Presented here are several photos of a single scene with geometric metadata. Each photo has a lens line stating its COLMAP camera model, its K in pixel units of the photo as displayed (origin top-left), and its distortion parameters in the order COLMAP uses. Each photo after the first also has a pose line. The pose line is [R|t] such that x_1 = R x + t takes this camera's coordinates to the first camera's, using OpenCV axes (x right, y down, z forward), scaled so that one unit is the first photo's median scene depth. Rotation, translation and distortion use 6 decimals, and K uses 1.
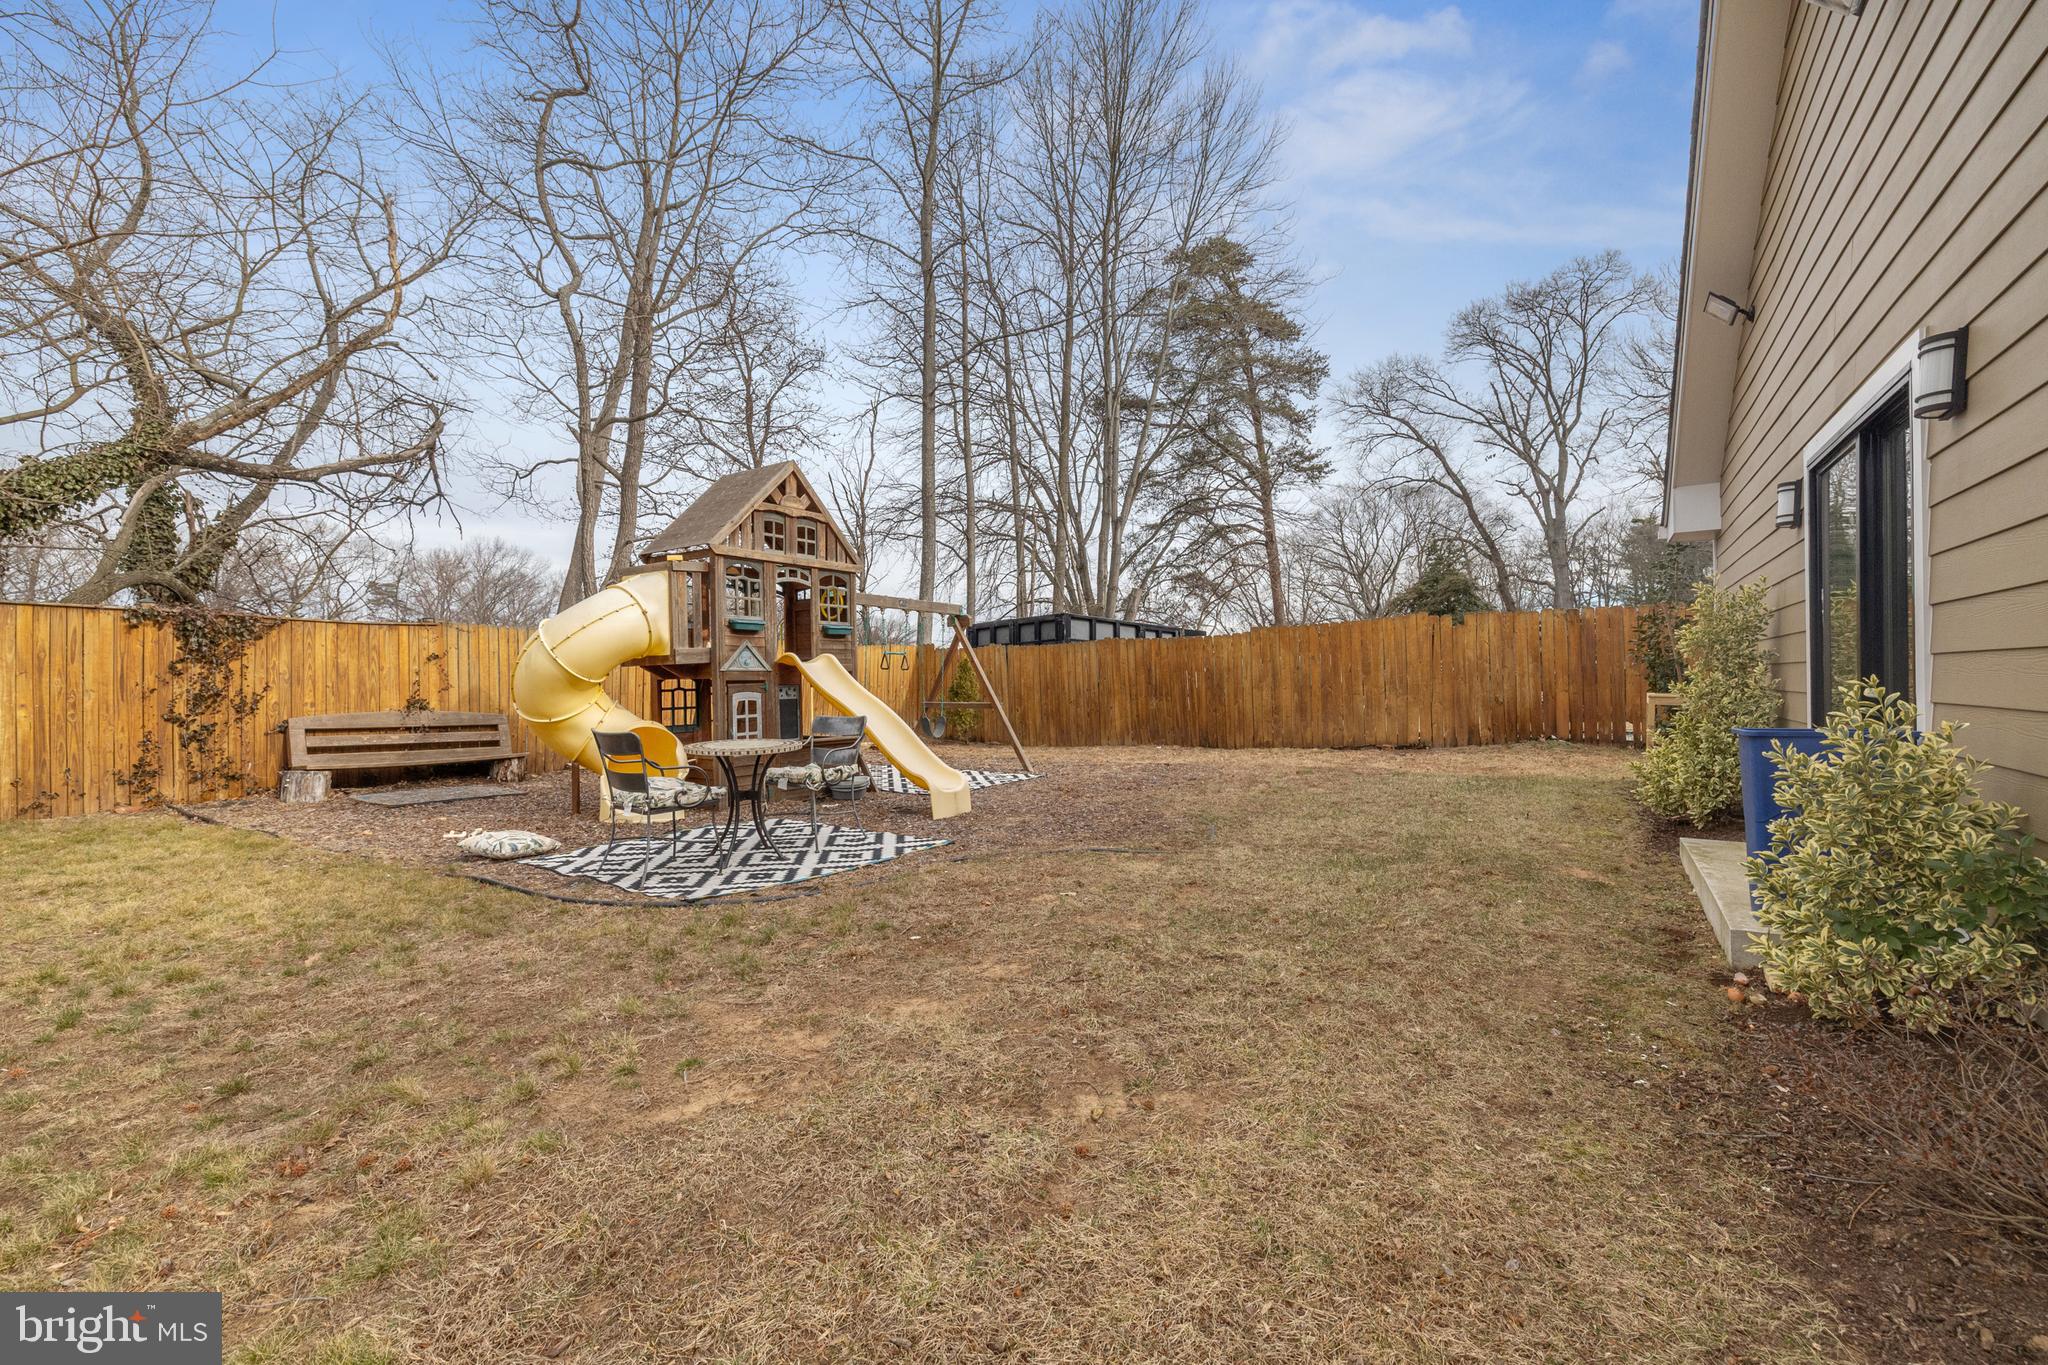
lens RADIAL K [[865.2, 0, 1021.0], [0, 865.2, 685.9], [0, 0, 1]] dist [0.000709, 0.000462]
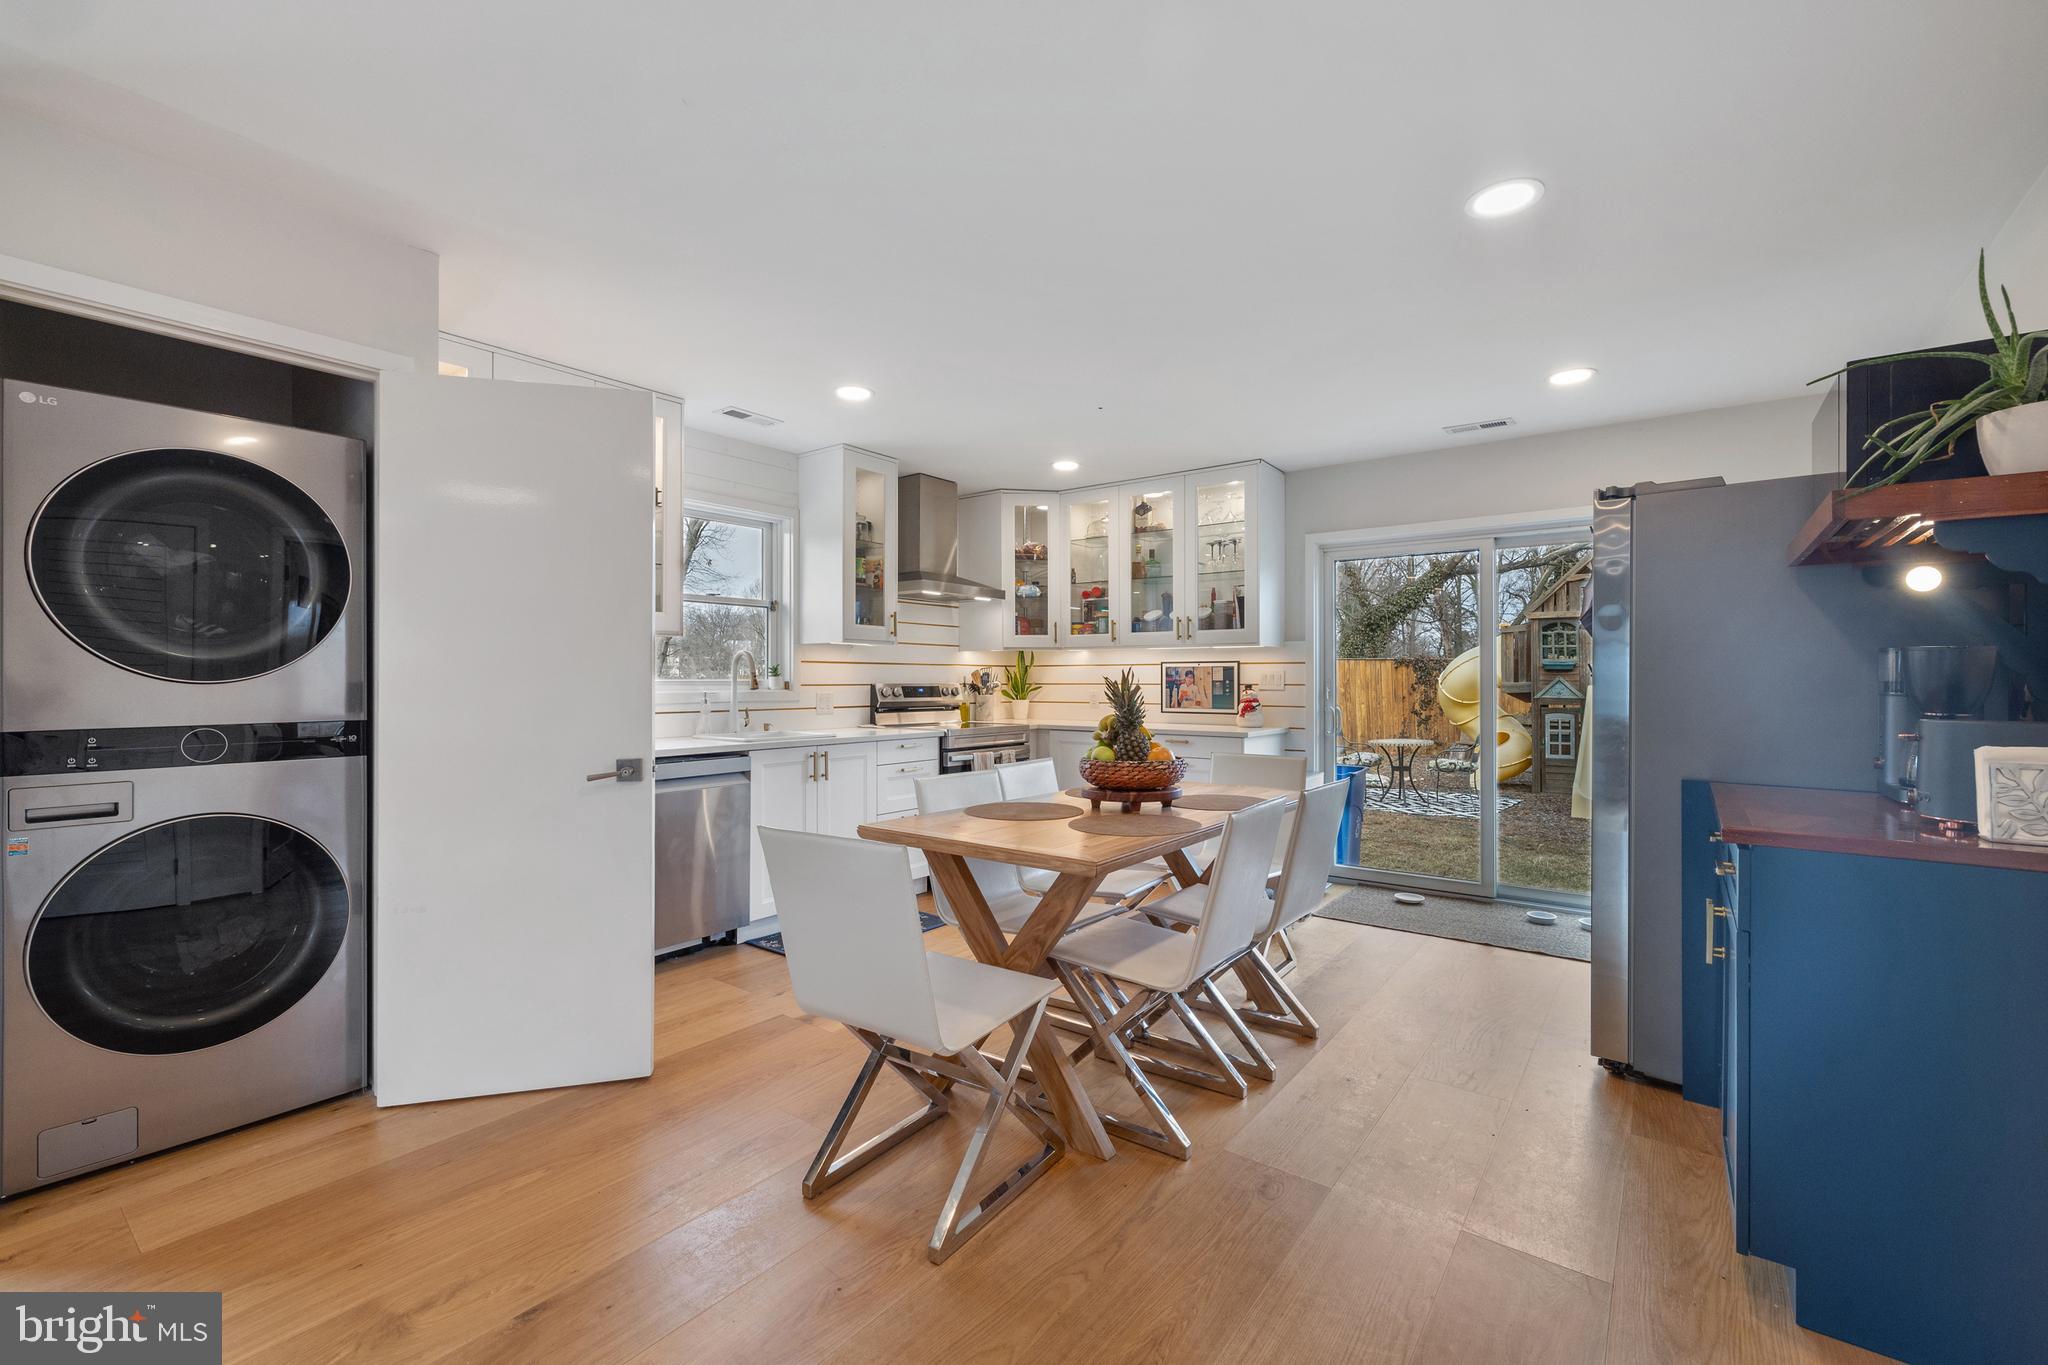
lens RADIAL K [[856.8, 0, 1024.2], [0, 856.8, 679.6], [0, 0, 1]] dist [0.000706, 0.000456]
pose [[-0.071605, 0.013500, -0.997342, 1.054339], [-0.003492, 0.999899, 0.013785, -0.060009], [0.997427, 0.004469, -0.071550, 0.217719]]
